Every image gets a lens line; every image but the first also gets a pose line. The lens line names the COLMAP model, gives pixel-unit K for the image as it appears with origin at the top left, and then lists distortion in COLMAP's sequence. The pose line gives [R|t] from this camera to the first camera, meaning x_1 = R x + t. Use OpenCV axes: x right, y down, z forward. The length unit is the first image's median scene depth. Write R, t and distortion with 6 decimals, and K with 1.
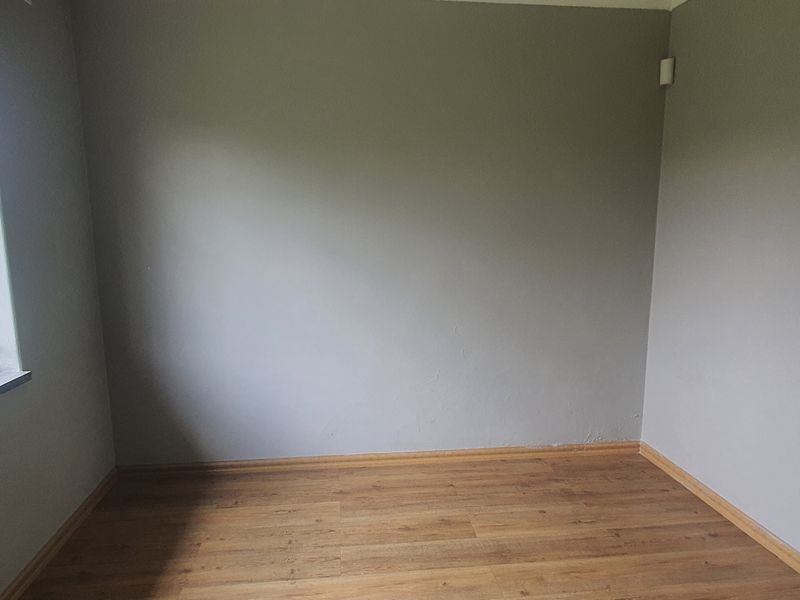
lens RADIAL K [[508.9, 0, 394.0], [0, 508.9, 293.4], [0, 0, 1]] dist [0.019204, -0.015398]
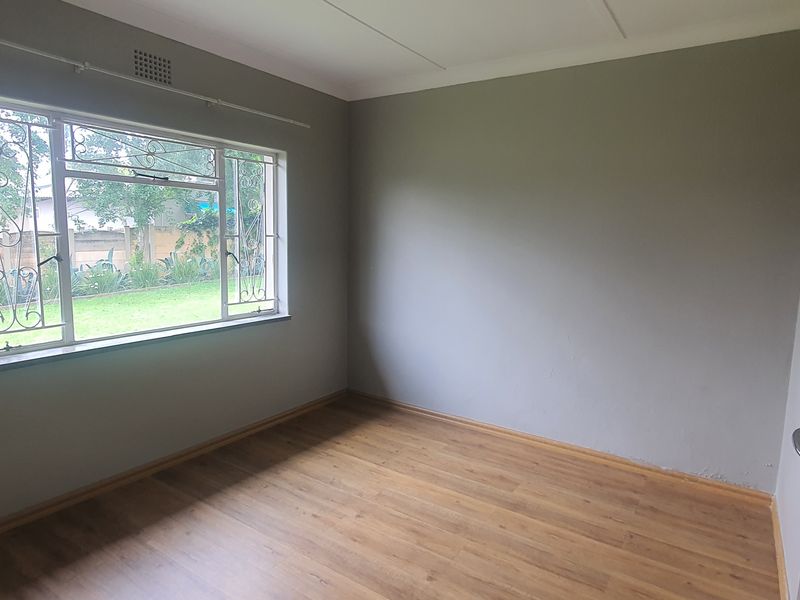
lens RADIAL K [[508.9, 0, 405.5], [0, 508.9, 303.2], [0, 0, 1]] dist [0.019204, -0.015398]
pose [[0.778721, 0.115885, -0.616575, 0.626230], [-0.107230, 0.992916, 0.051189, -0.044808], [0.618139, 0.026253, 0.785630, -0.201861]]
